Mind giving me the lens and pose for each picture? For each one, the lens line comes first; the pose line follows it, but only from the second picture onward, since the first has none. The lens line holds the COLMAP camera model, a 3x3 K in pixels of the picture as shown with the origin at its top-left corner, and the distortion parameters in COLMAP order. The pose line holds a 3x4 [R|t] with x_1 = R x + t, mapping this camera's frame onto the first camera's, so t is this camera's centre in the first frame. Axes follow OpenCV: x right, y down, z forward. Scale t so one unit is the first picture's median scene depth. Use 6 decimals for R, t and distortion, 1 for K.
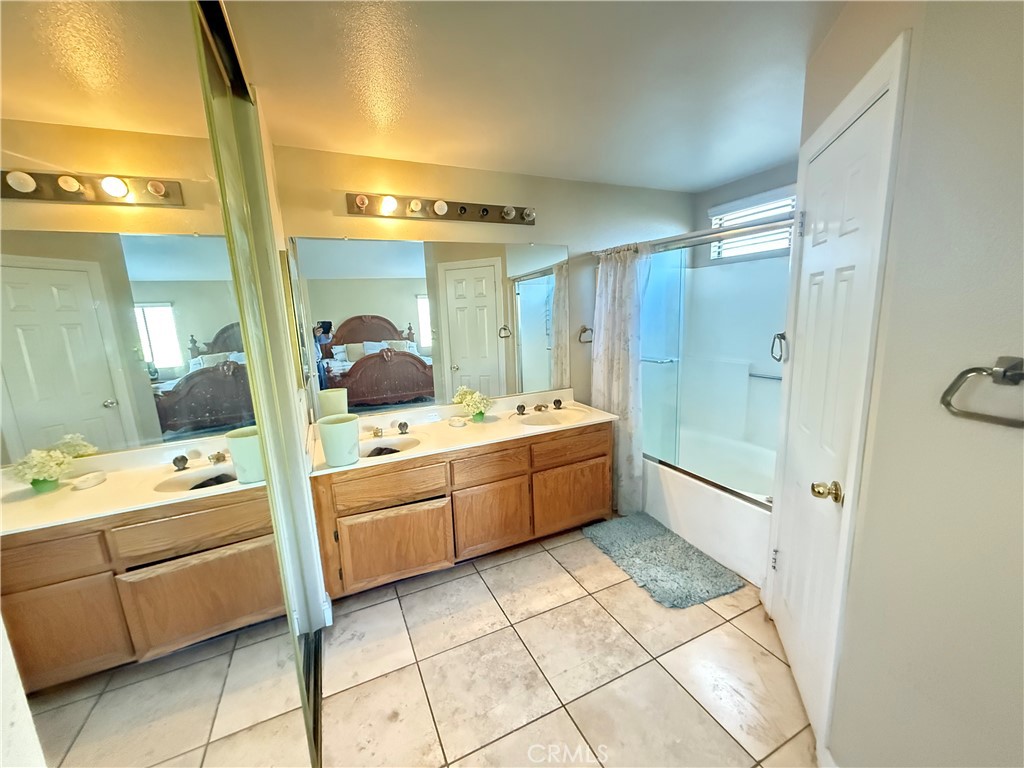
lens RADIAL K [[405.3, 0, 511.1], [0, 405.3, 386.1], [0, 0, 1]] dist [0.000290, -0.000166]
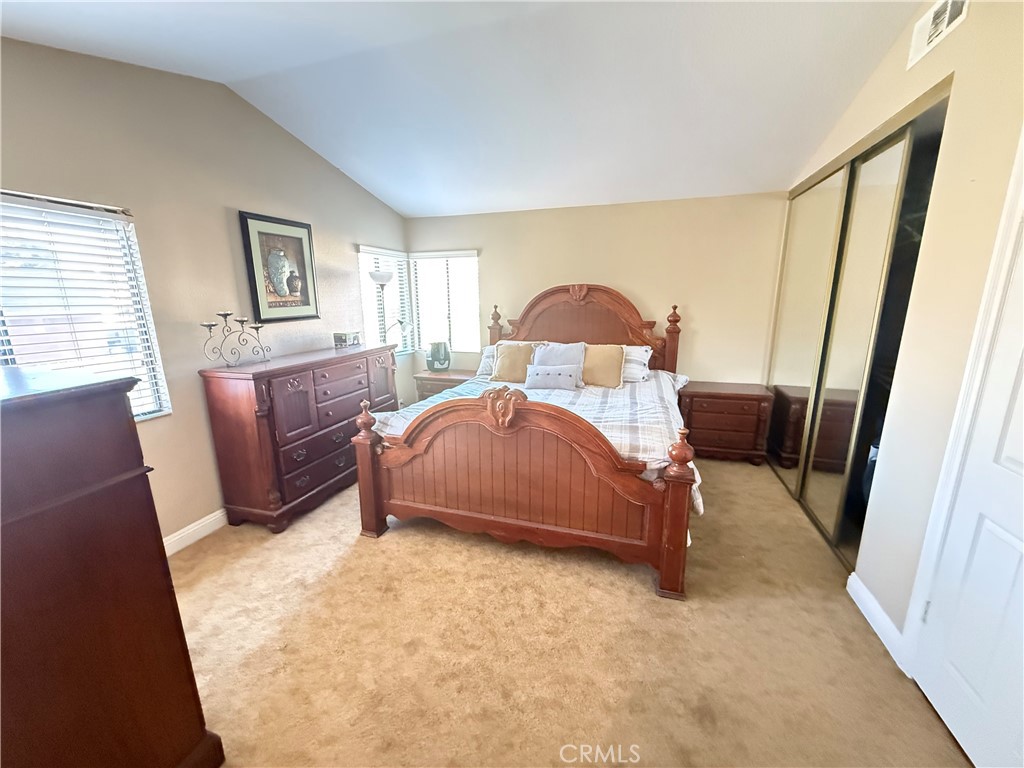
lens RADIAL K [[409.8, 0, 508.8], [0, 409.8, 383.1], [0, 0, 1]] dist [0.001669, 0.000205]
pose [[0.730635, 0.188454, -0.656244, -1.290469], [-0.143673, 0.982069, 0.122062, -0.333023], [0.667480, 0.005102, 0.744610, 2.065943]]
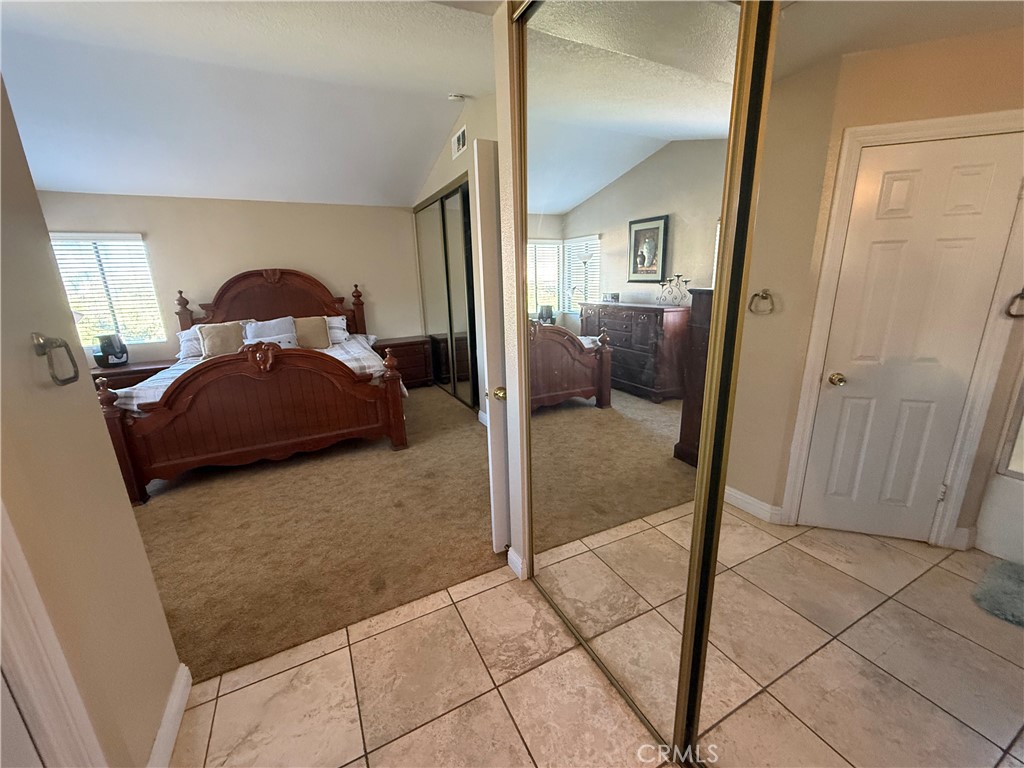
lens RADIAL K [[409.8, 0, 508.8], [0, 409.8, 383.1], [0, 0, 1]] dist [0.001669, 0.000205]
pose [[0.999430, 0.010386, 0.032117, -1.160024], [-0.012980, 0.996575, 0.081666, -0.166014], [-0.031159, -0.082036, 0.996142, 1.334413]]
